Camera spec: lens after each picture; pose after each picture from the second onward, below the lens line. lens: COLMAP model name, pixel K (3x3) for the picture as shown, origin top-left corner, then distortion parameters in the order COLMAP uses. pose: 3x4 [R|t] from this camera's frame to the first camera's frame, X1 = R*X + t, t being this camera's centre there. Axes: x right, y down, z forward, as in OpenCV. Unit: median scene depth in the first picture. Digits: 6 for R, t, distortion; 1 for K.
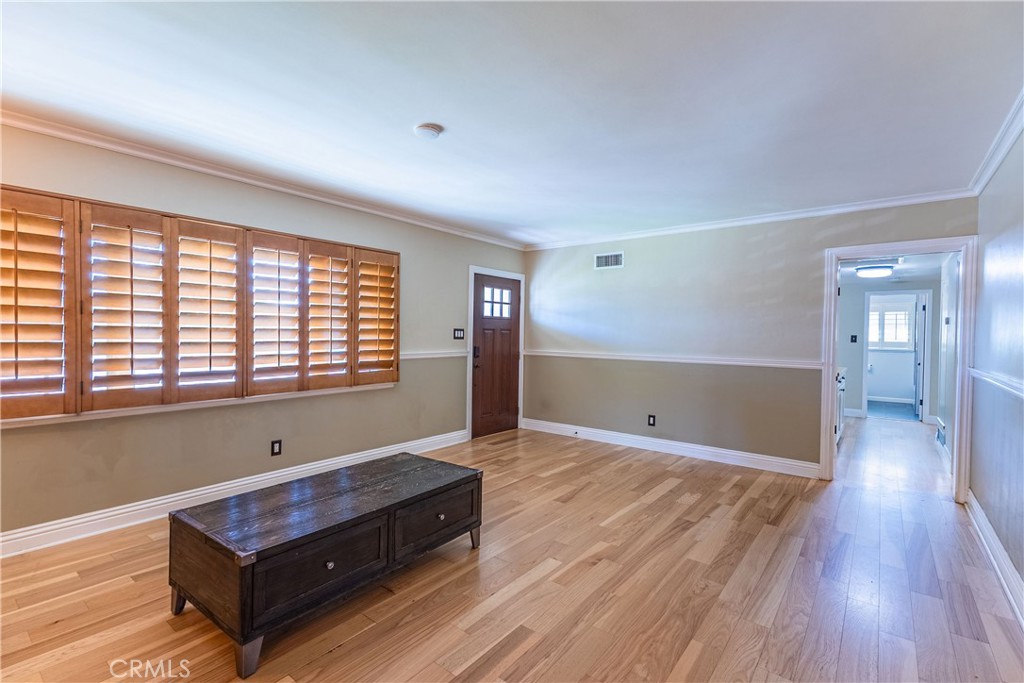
lens RADIAL K [[475.6, 0, 510.4], [0, 475.6, 337.0], [0, 0, 1]] dist [-0.002260, -0.000211]
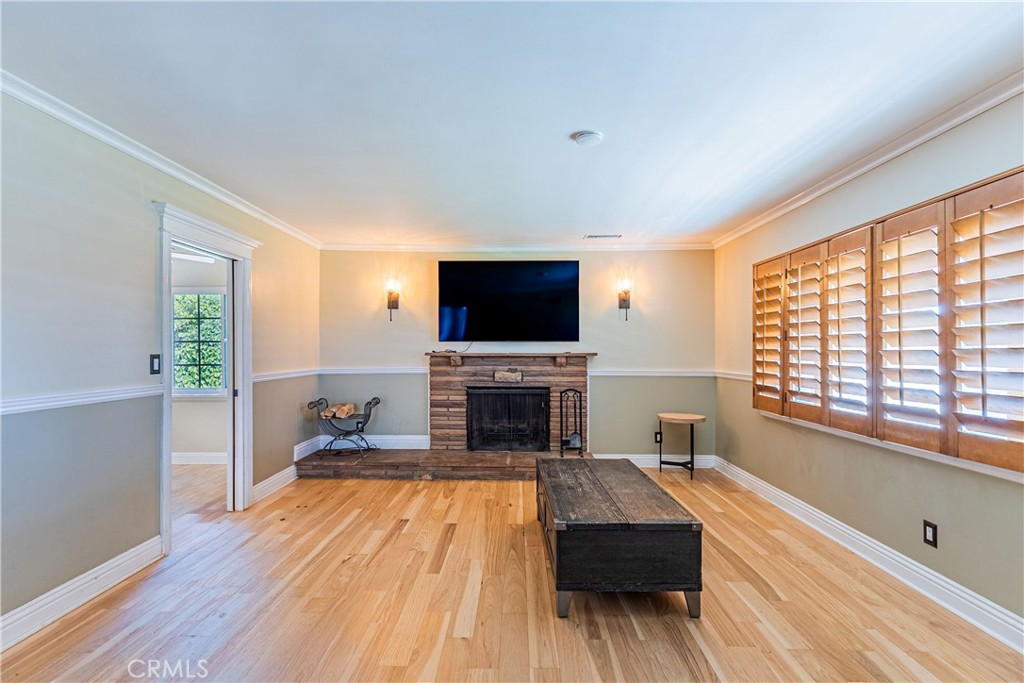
lens RADIAL K [[475.6, 0, 509.4], [0, 475.6, 348.9], [0, 0, 1]] dist [-0.002260, -0.000211]
pose [[-0.797305, -0.017066, -0.603335, 0.484220], [-0.021313, 0.999773, -0.000114, -0.009689], [0.603200, 0.012768, -0.797488, 1.562174]]
